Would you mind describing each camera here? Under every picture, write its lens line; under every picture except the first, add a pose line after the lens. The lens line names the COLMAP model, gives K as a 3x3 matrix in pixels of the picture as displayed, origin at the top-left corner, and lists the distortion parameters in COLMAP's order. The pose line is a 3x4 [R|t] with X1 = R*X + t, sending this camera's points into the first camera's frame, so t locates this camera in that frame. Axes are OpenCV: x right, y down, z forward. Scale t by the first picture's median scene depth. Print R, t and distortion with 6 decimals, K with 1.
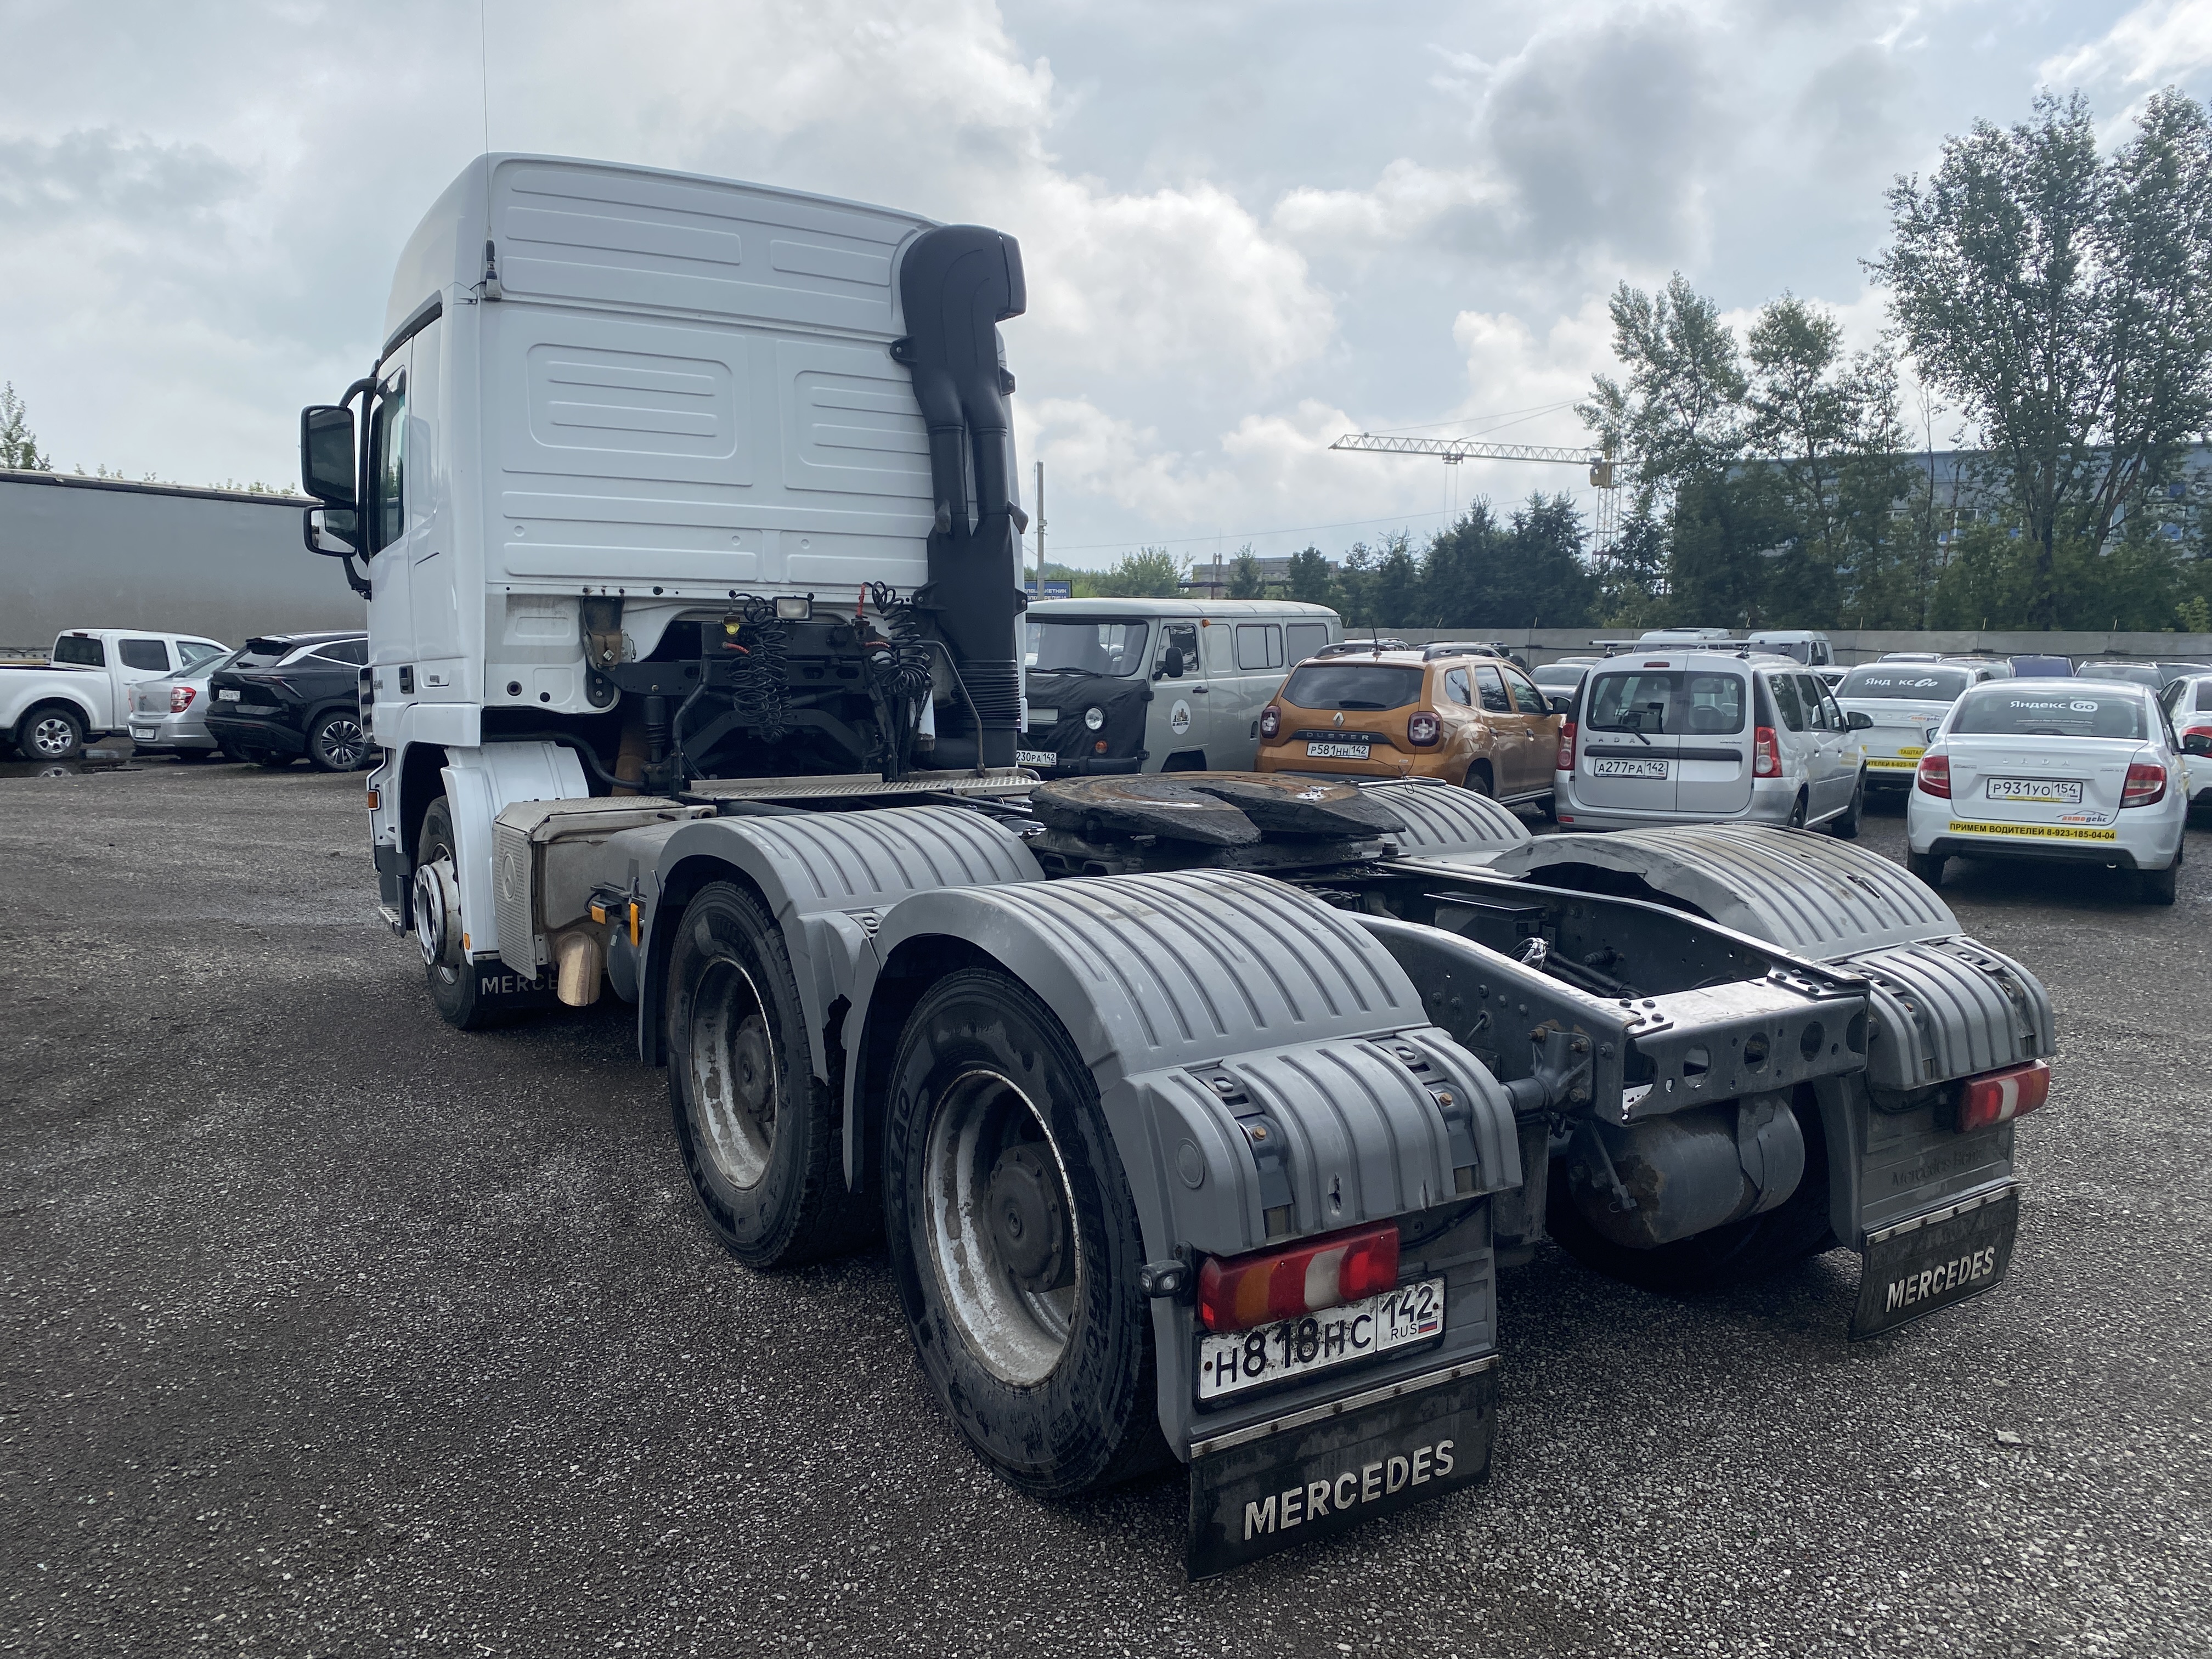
lens RADIAL K [[1740.1, 0, 1106.0], [0, 1740.1, 829.5], [0, 0, 1]] dist [0.058395, -0.192829]
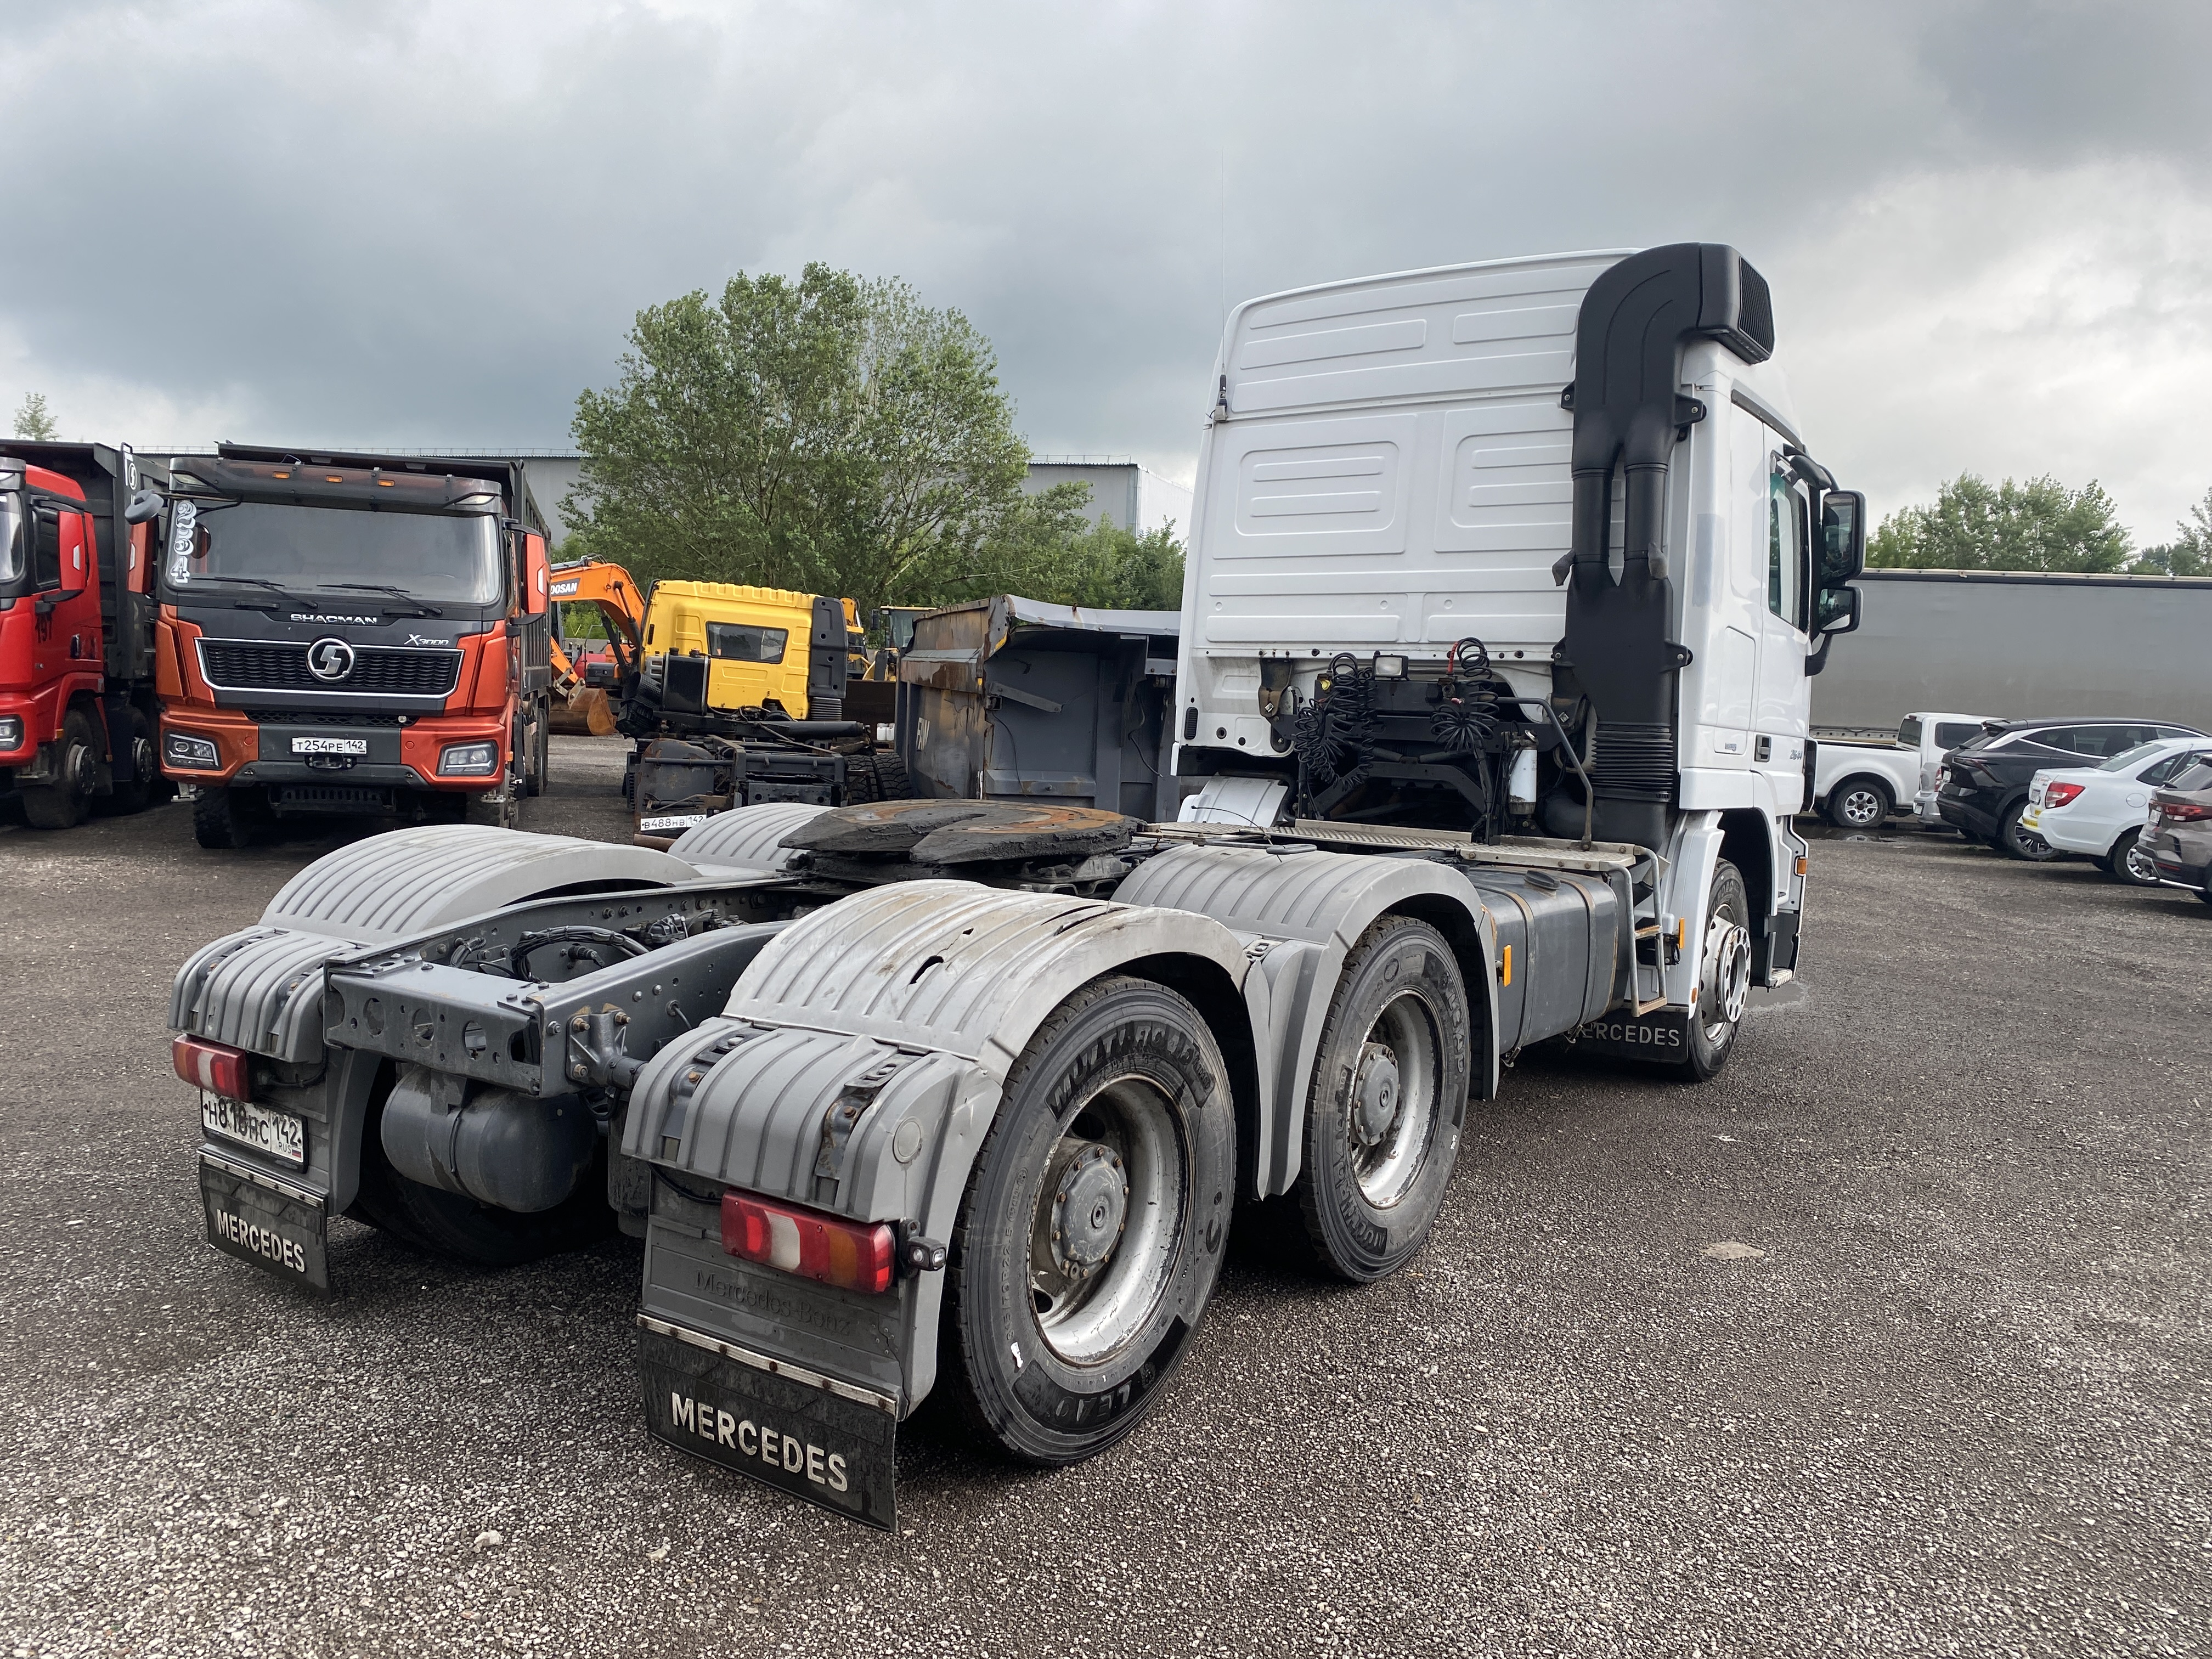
lens RADIAL K [[1674.5, 0, 1107.2], [0, 1674.5, 867.4], [0, 0, 1]] dist [0.028410, 0.001084]
pose [[0.339854, 0.097745, -0.935385, 0.732836], [-0.128712, 0.990060, 0.056693, -0.042095], [0.931629, 0.101128, 0.349056, 0.504372]]
